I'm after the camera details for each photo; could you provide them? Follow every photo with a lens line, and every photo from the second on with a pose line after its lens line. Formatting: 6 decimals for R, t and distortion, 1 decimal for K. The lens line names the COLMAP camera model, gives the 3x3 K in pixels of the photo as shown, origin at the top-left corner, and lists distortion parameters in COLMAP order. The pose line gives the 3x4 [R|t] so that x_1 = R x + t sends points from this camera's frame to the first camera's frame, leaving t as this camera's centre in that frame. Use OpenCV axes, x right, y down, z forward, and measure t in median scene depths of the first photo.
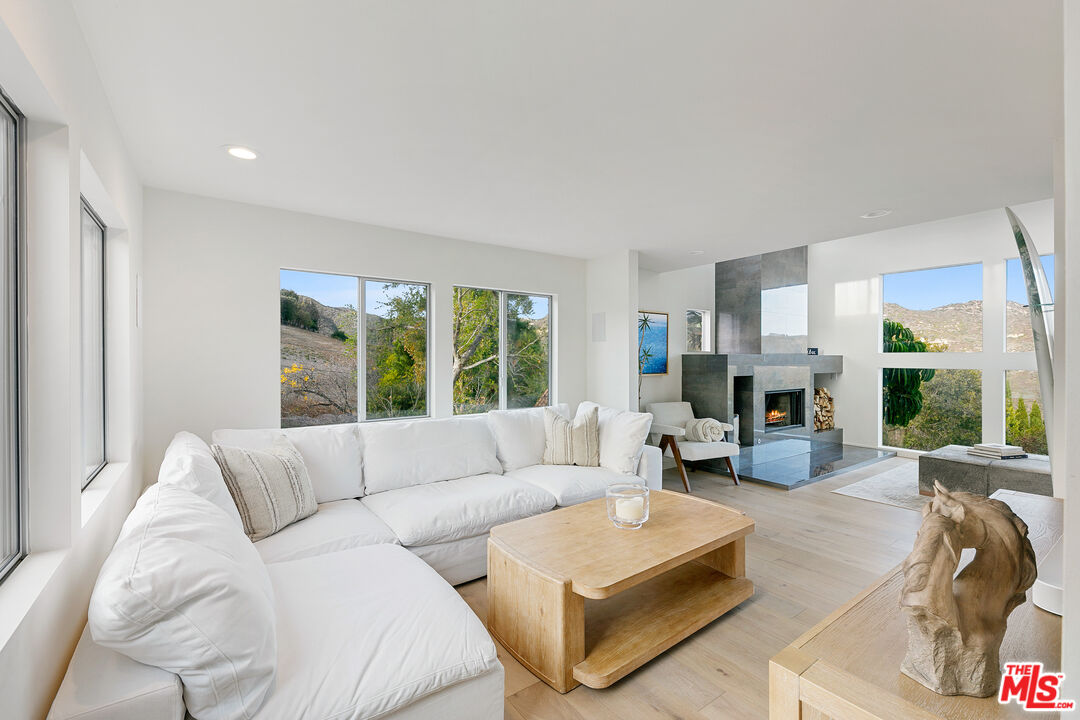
lens RADIAL K [[456.4, 0, 540.0], [0, 456.4, 360.0], [0, 0, 1]] dist [-0.013281, -0.000304]
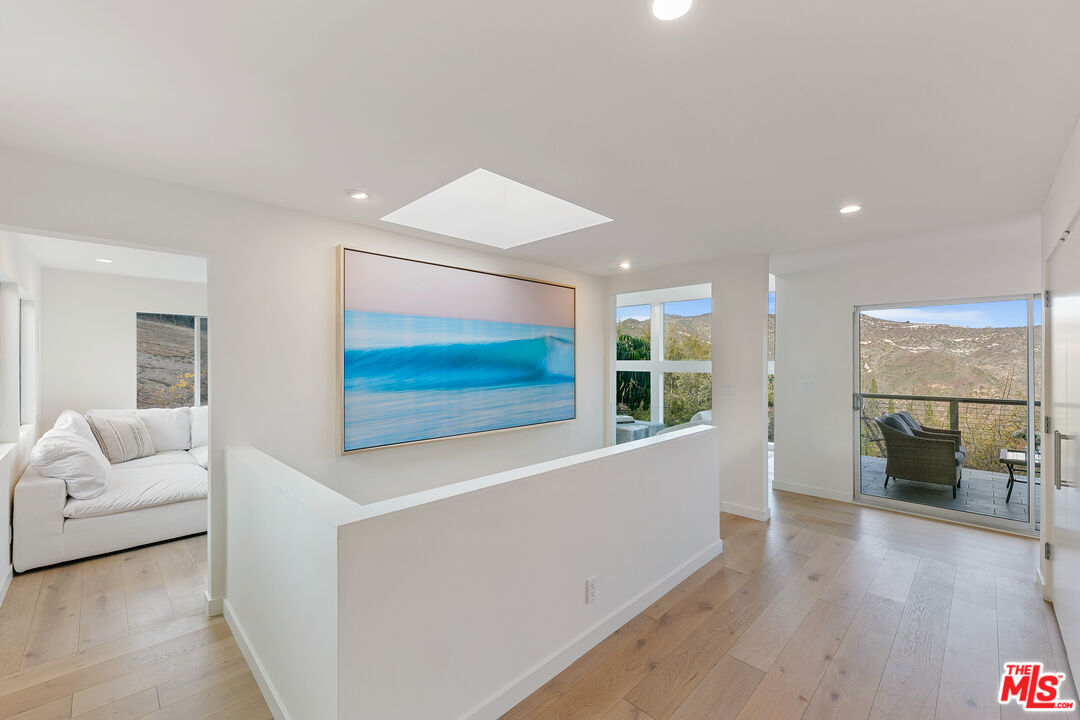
lens RADIAL K [[438.0, 0, 540.0], [0, 438.0, 360.0], [0, 0, 1]] dist [-0.001947, -0.000404]
pose [[0.987922, -0.004798, 0.154876, 0.896366], [0.006663, 0.999911, -0.011529, -0.009291], [-0.154807, 0.012421, 0.987867, -1.132569]]
